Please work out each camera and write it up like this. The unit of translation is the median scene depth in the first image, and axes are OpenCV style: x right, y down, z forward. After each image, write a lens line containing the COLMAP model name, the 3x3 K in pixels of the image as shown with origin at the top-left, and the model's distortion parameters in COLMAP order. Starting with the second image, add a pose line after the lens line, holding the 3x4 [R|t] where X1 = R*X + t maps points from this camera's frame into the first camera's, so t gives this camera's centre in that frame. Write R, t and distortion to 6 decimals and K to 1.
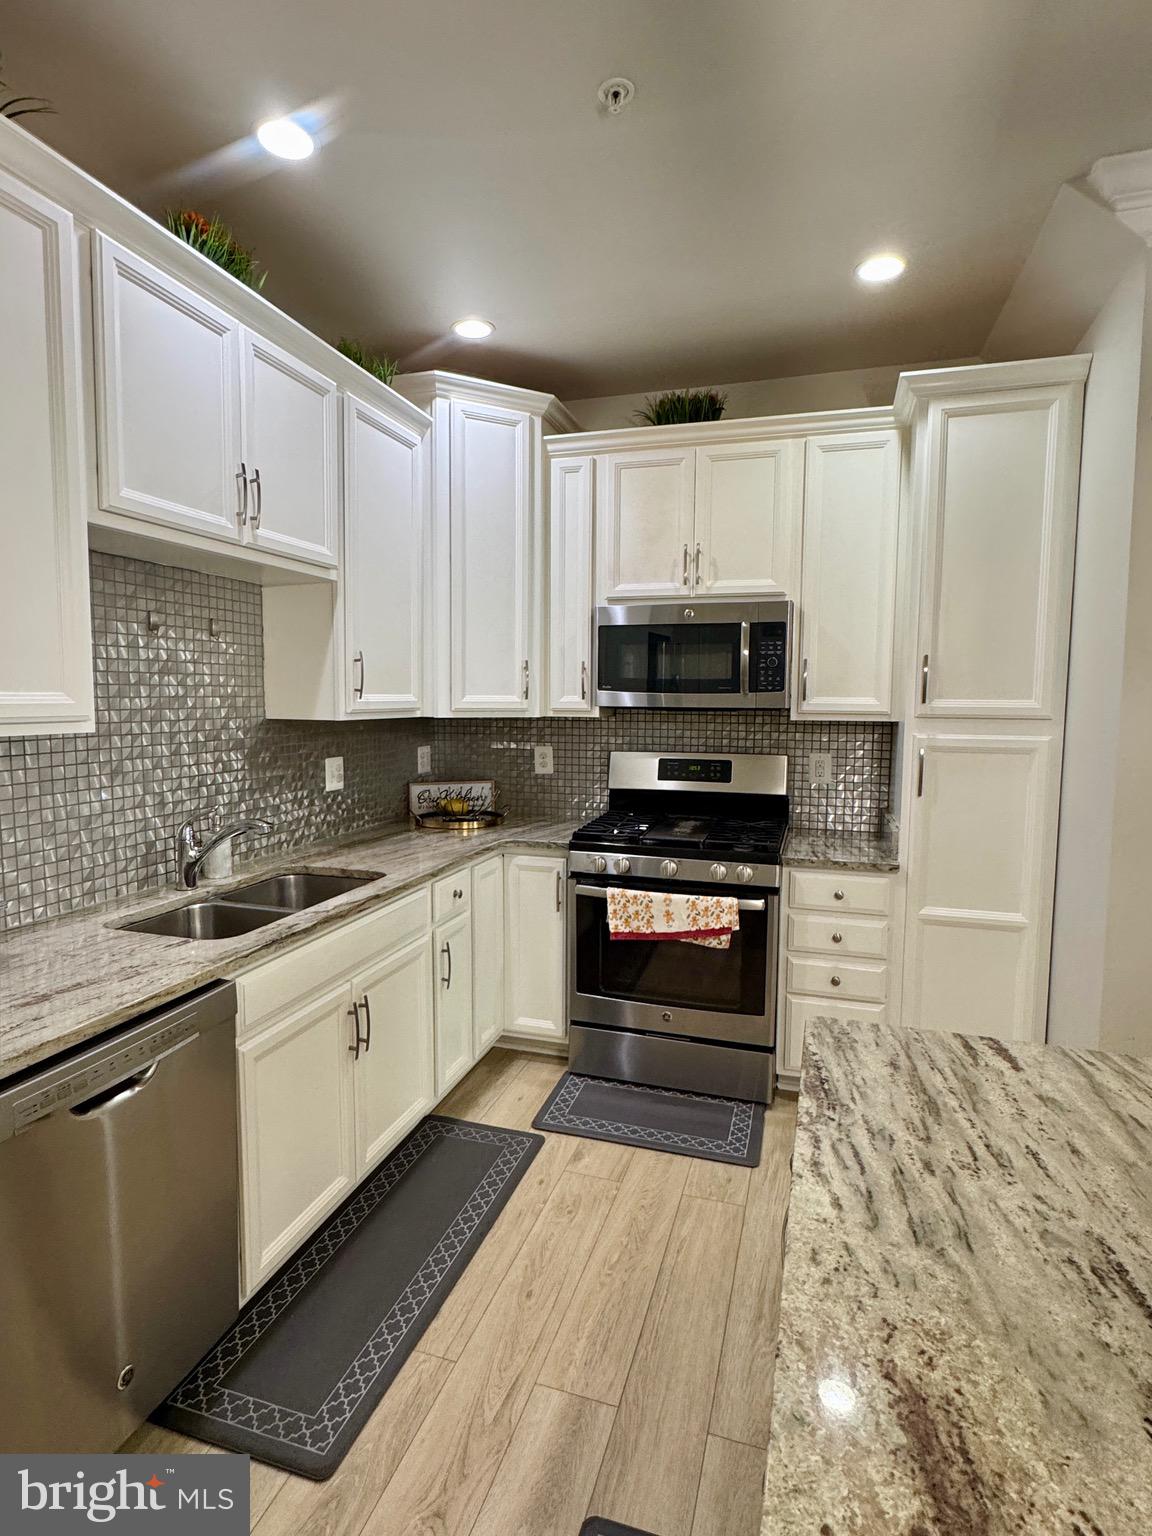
lens RADIAL K [[799.4, 0, 572.5], [0, 799.4, 765.9], [0, 0, 1]] dist [-0.002374, -0.000267]
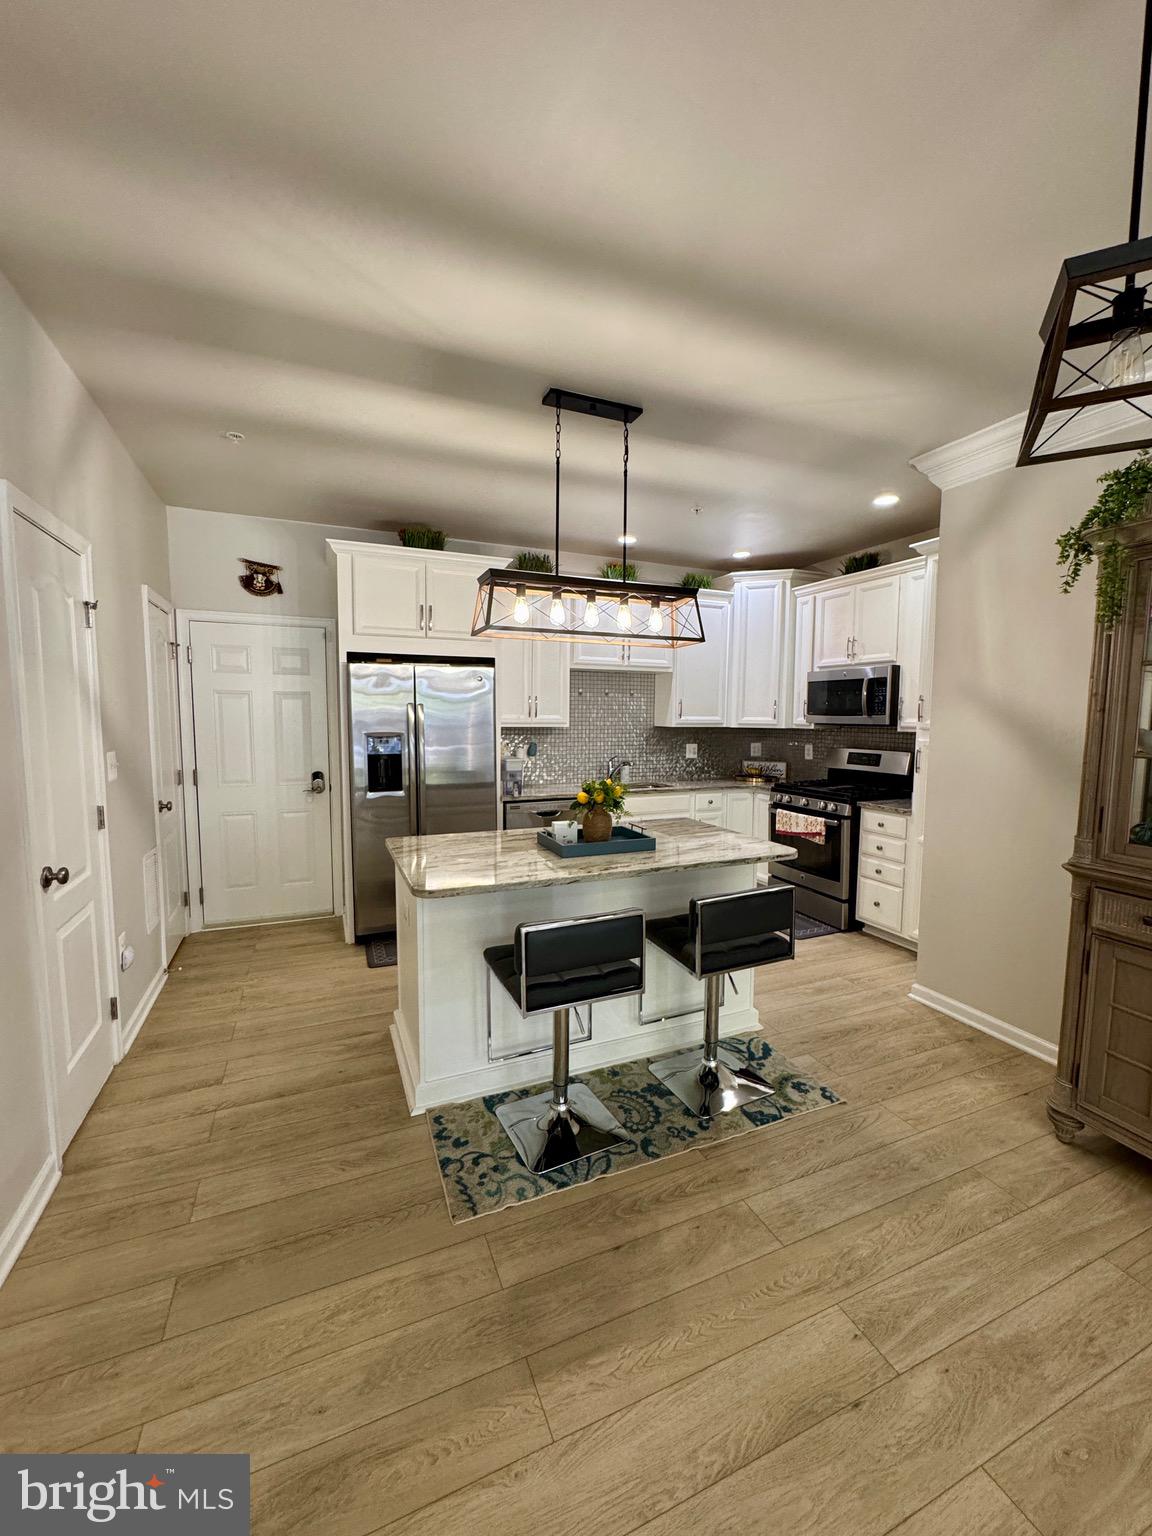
lens RADIAL K [[615.7, 0, 578.1], [0, 615.7, 769.0], [0, 0, 1]] dist [-0.003378, 0.000024]
pose [[0.655924, 0.064584, -0.752059, 0.886717], [-0.069306, 0.997277, 0.025195, 0.042694], [0.751639, 0.035596, 0.658614, -0.450434]]
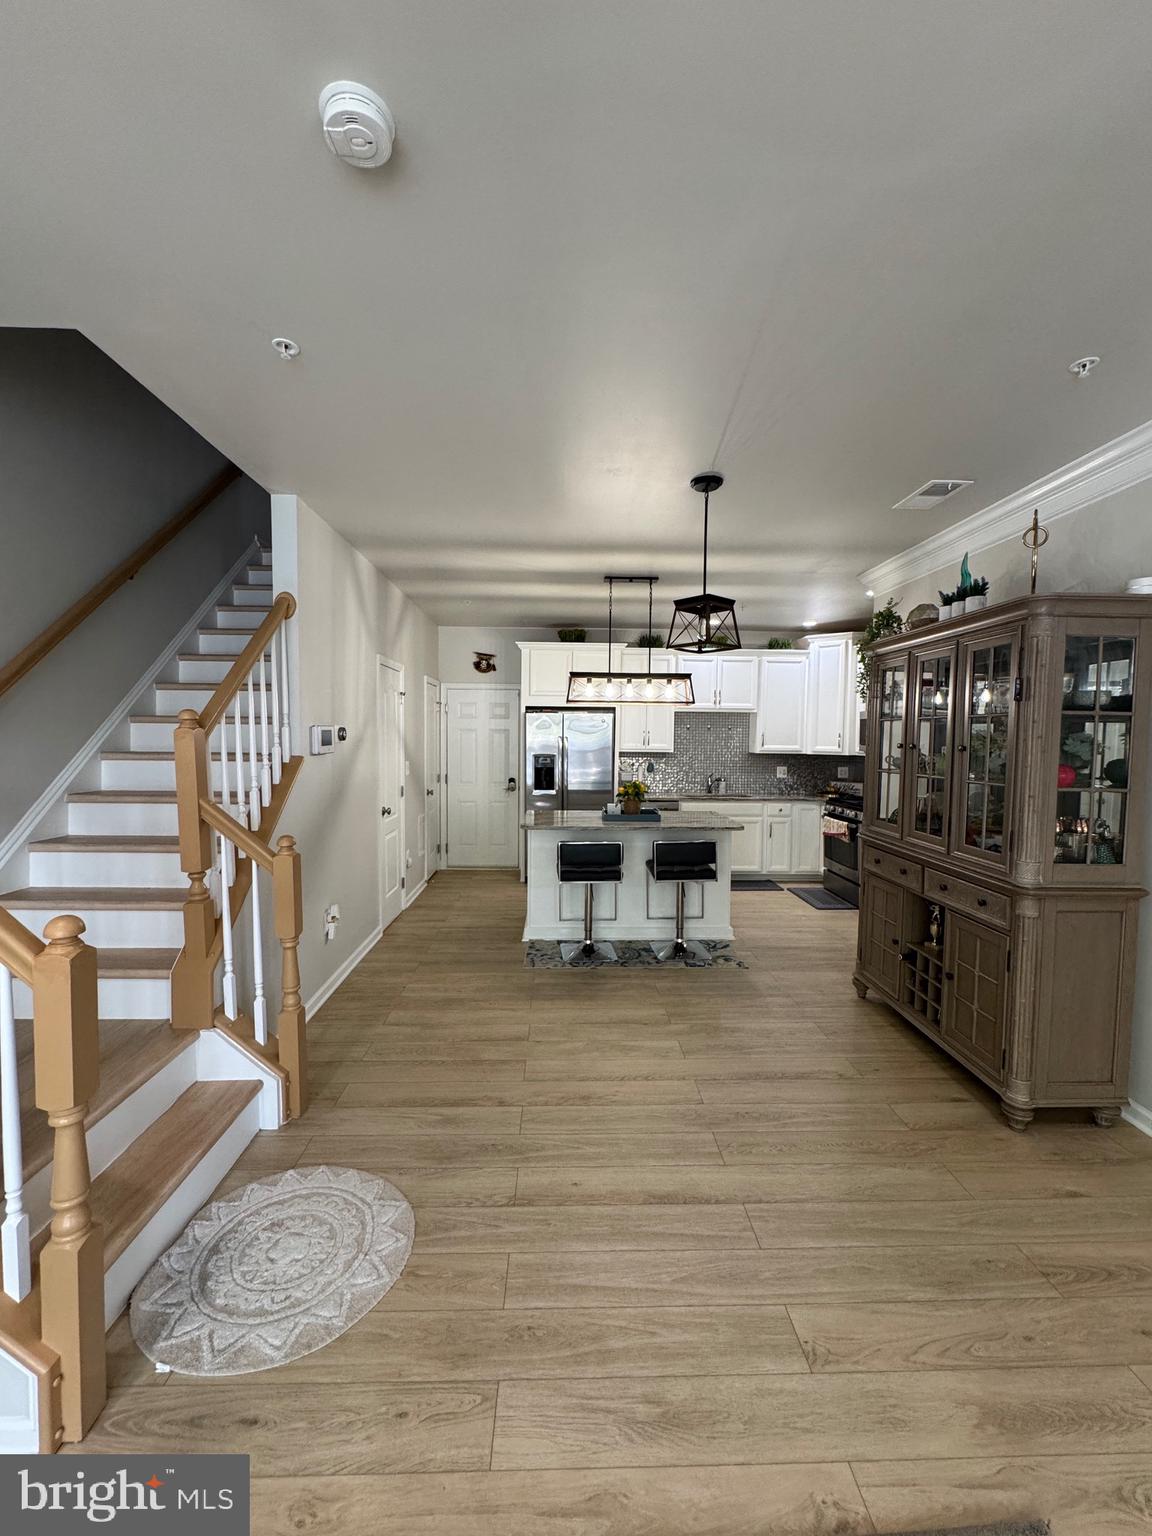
lens RADIAL K [[615.7, 0, 578.1], [0, 615.7, 769.0], [0, 0, 1]] dist [-0.003378, 0.000024]
pose [[0.334304, 0.044331, -0.941422, 1.707395], [-0.091341, 0.995715, 0.014451, 0.036810], [0.938029, 0.081160, 0.336921, -0.515506]]
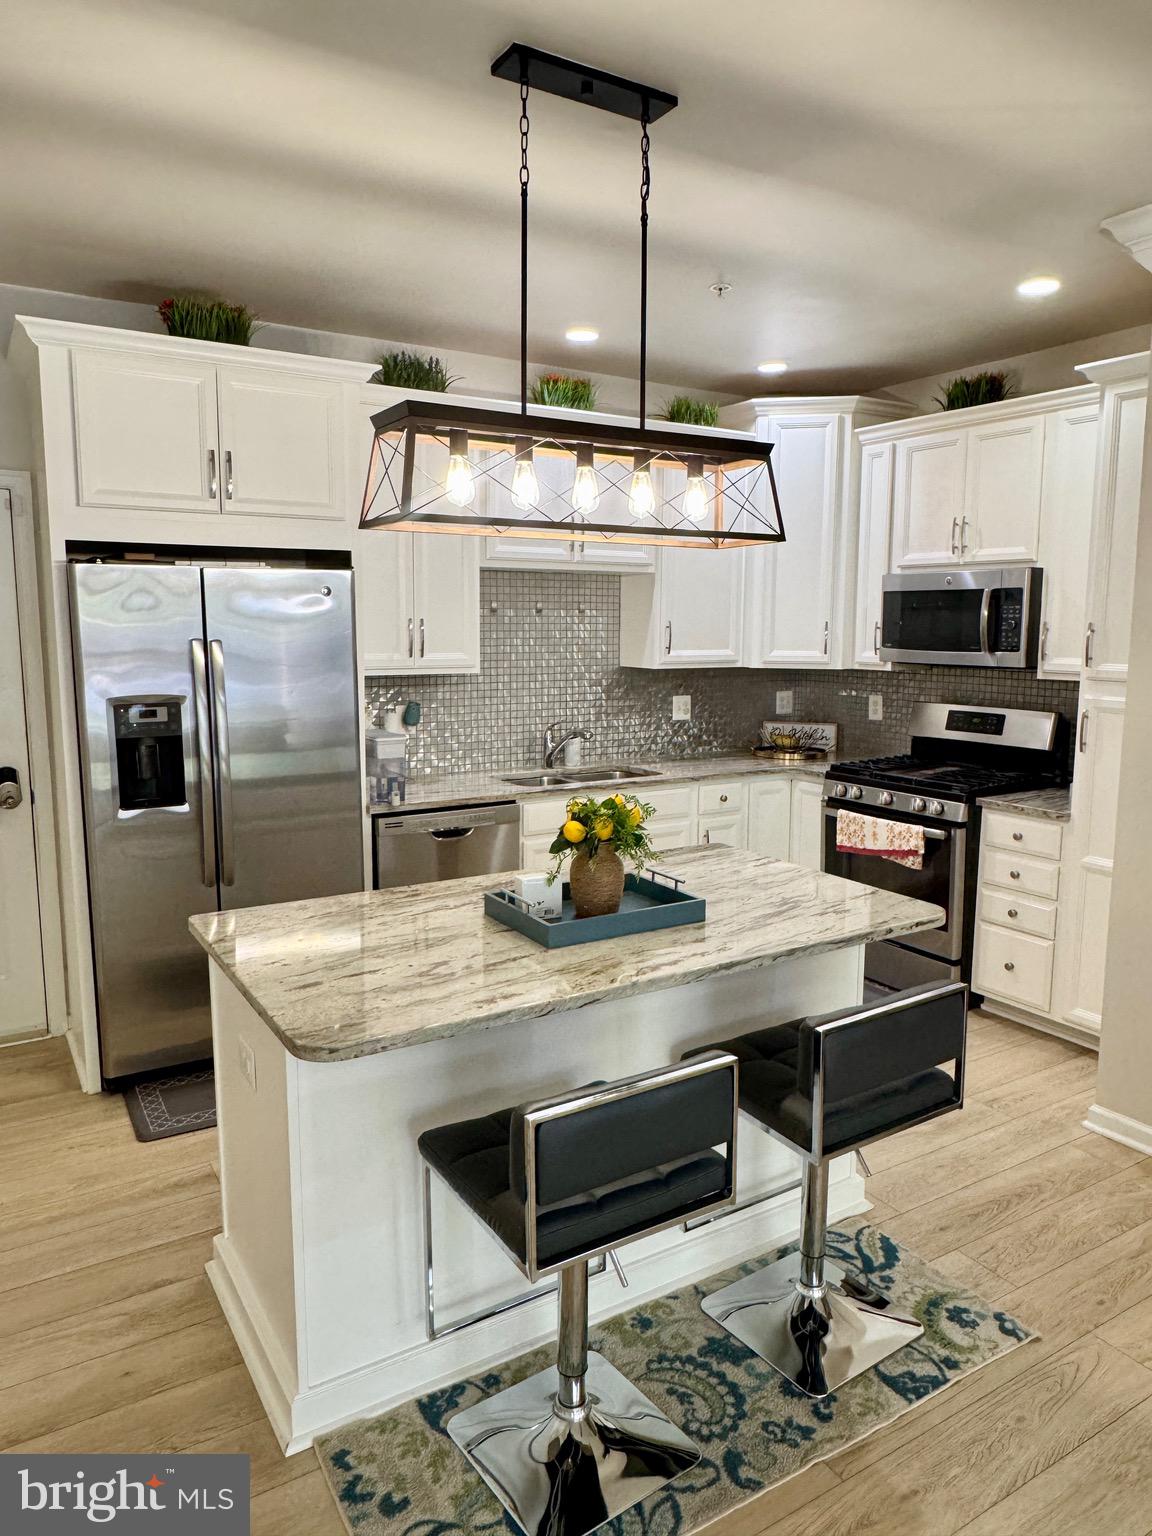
lens RADIAL K [[1036.1, 0, 580.7], [0, 1036.1, 767.5], [0, 0, 1]] dist [-0.000759, 0.001303]
pose [[0.762850, 0.087002, -0.640696, 0.743836], [-0.056222, 0.996078, 0.068318, 0.000519], [0.644127, -0.016095, 0.764749, -0.474292]]
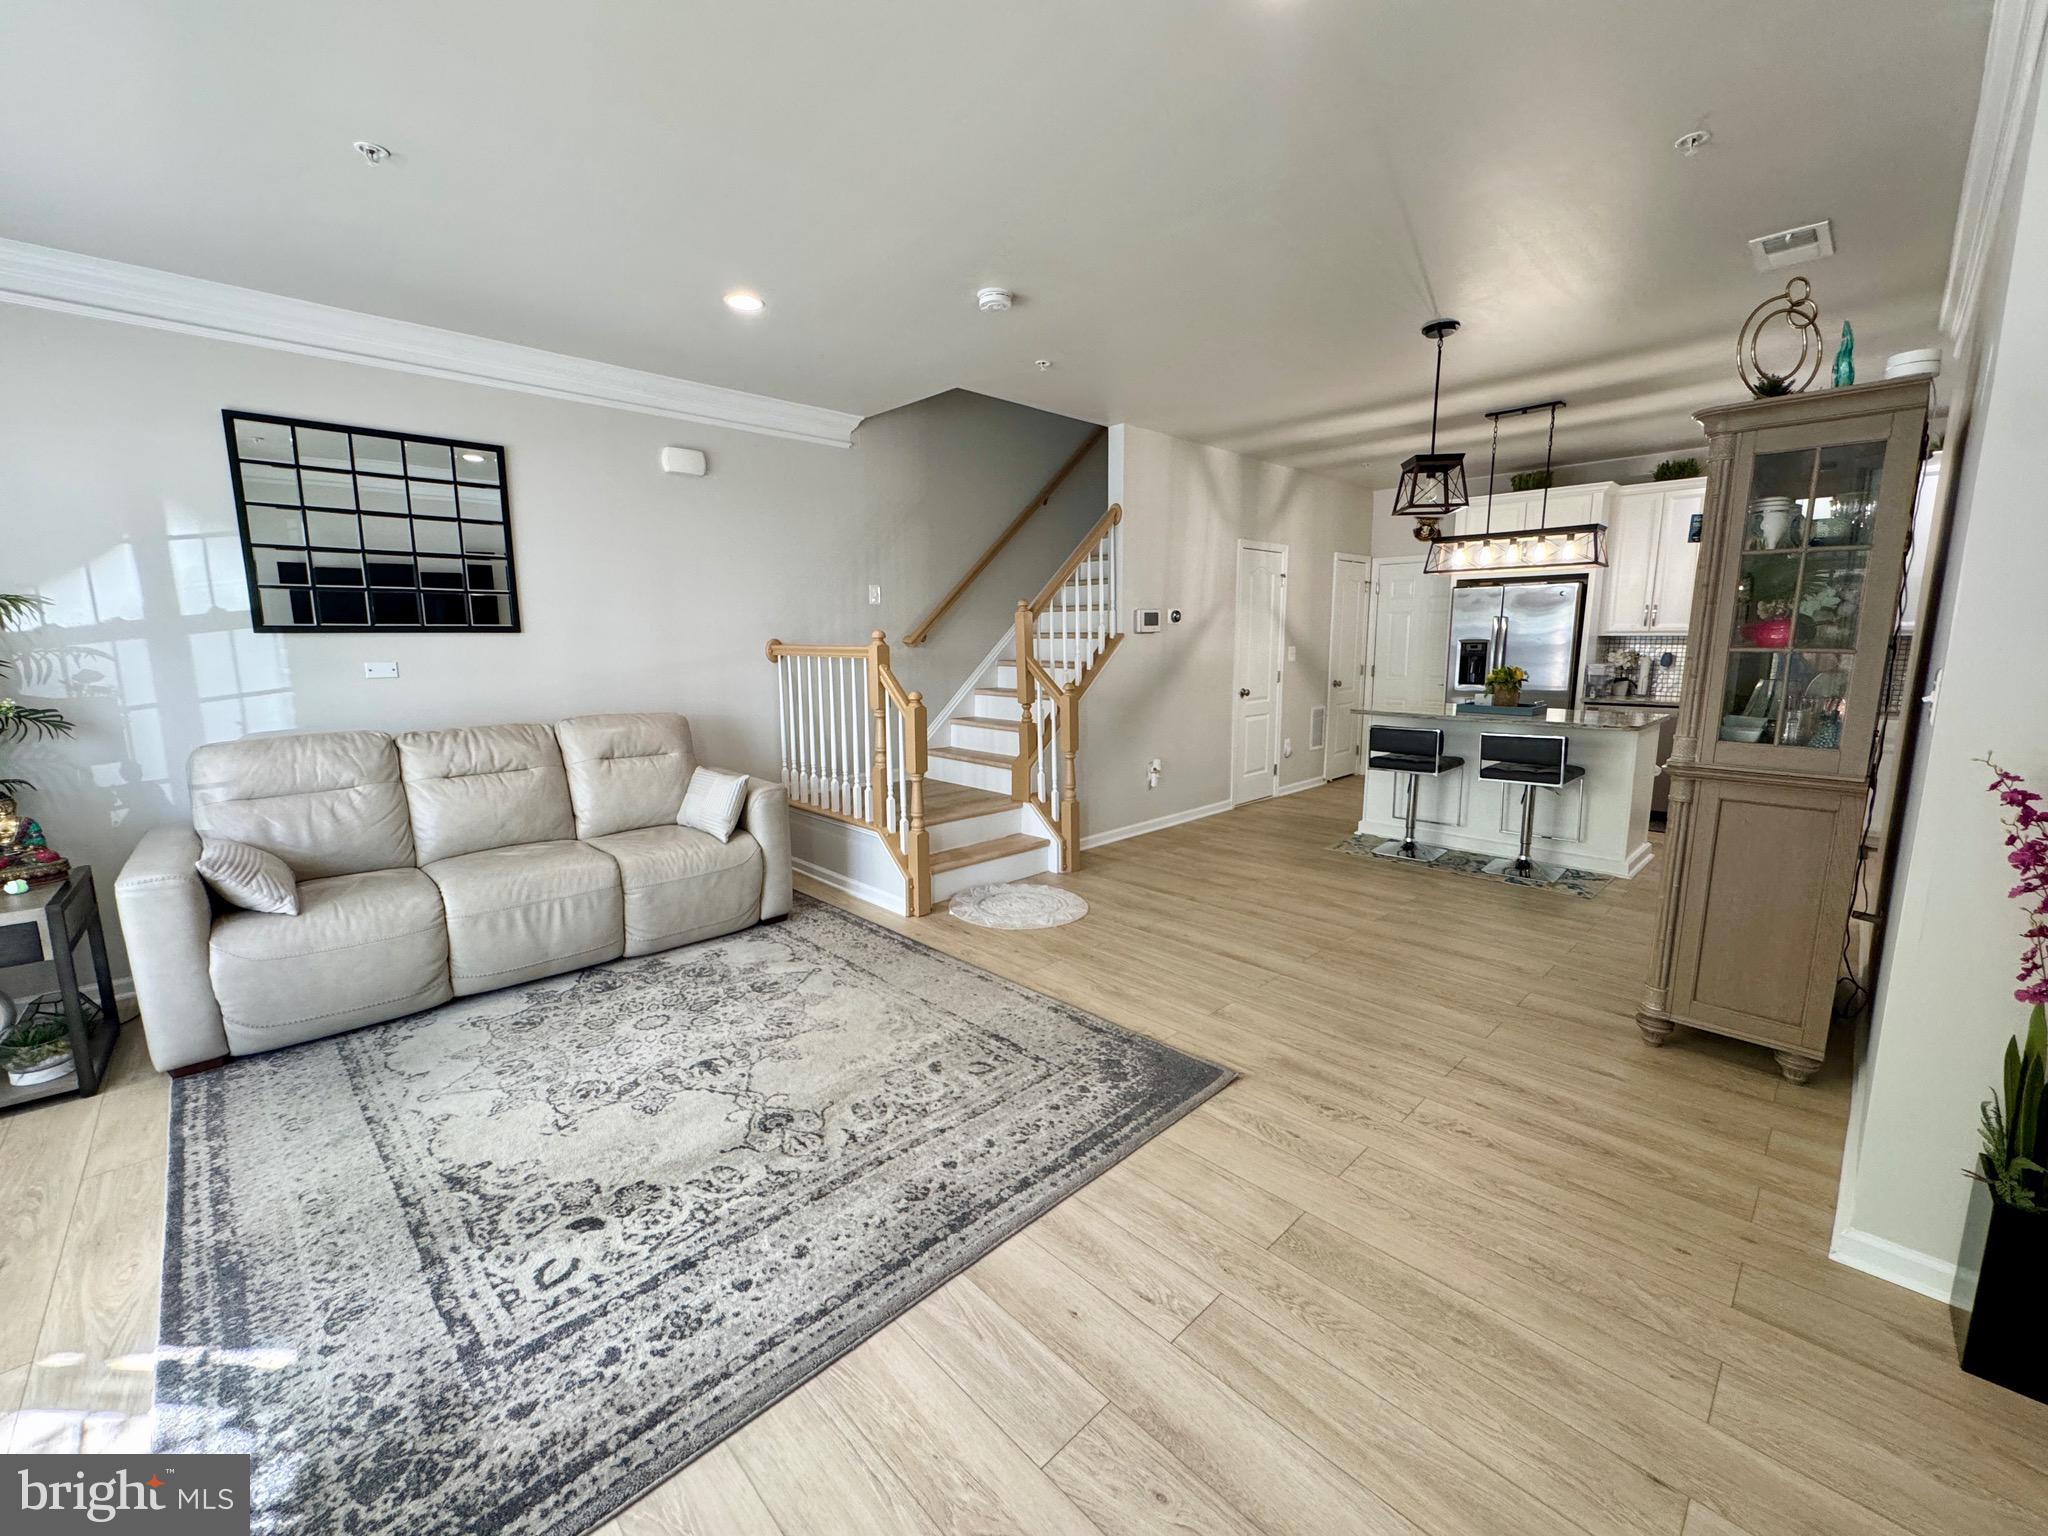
lens RADIAL K [[821.0, 0, 1025.4], [0, 821.0, 772.4], [0, 0, 1]] dist [-0.003378, 0.000024]
pose [[-0.471693, 0.140667, -0.870470, 2.290485], [-0.075484, 0.977128, 0.198806, 0.028936], [0.878526, 0.159482, -0.450286, 0.088086]]
